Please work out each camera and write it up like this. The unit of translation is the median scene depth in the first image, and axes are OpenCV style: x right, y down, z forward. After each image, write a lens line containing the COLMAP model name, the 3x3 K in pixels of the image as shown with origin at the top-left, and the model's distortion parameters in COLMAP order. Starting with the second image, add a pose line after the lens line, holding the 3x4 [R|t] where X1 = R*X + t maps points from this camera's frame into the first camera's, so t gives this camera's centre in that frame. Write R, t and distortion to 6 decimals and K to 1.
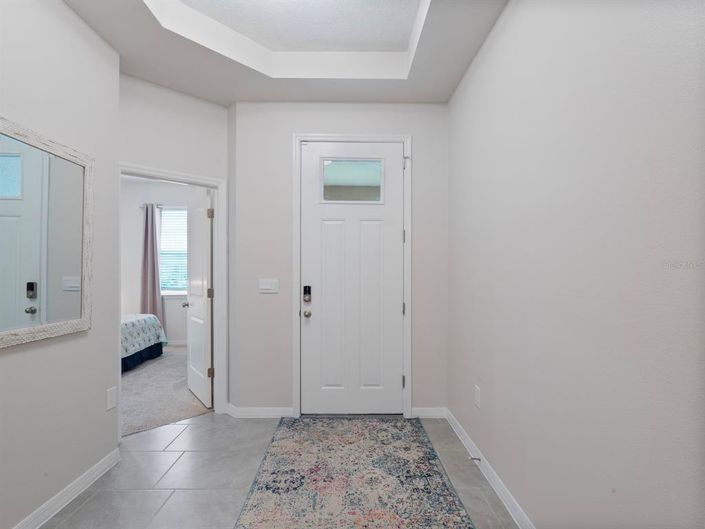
lens RADIAL K [[363.5, 0, 346.4], [0, 363.5, 268.7], [0, 0, 1]] dist [-0.001241, 0.000224]
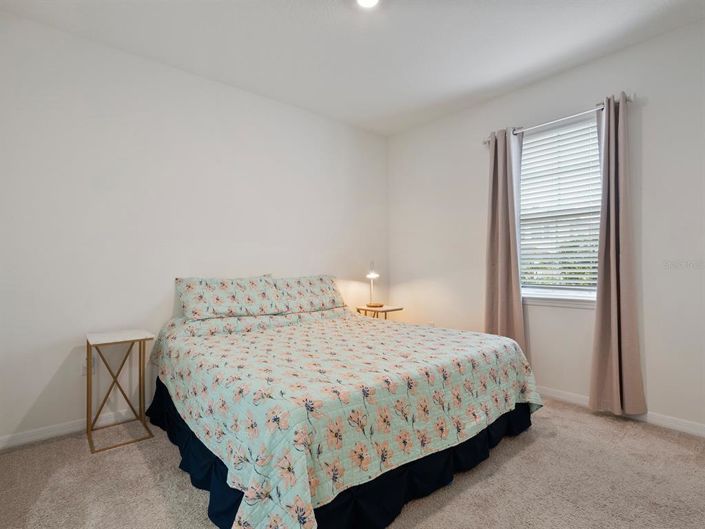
lens RADIAL K [[363.5, 0, 347.1], [0, 363.5, 265.7], [0, 0, 1]] dist [-0.001241, 0.000224]
pose [[0.643715, 0.000952, -0.765264, -0.289820], [0.006936, 0.999951, 0.007078, 0.022631], [0.765234, -0.009864, 0.643677, 0.500068]]
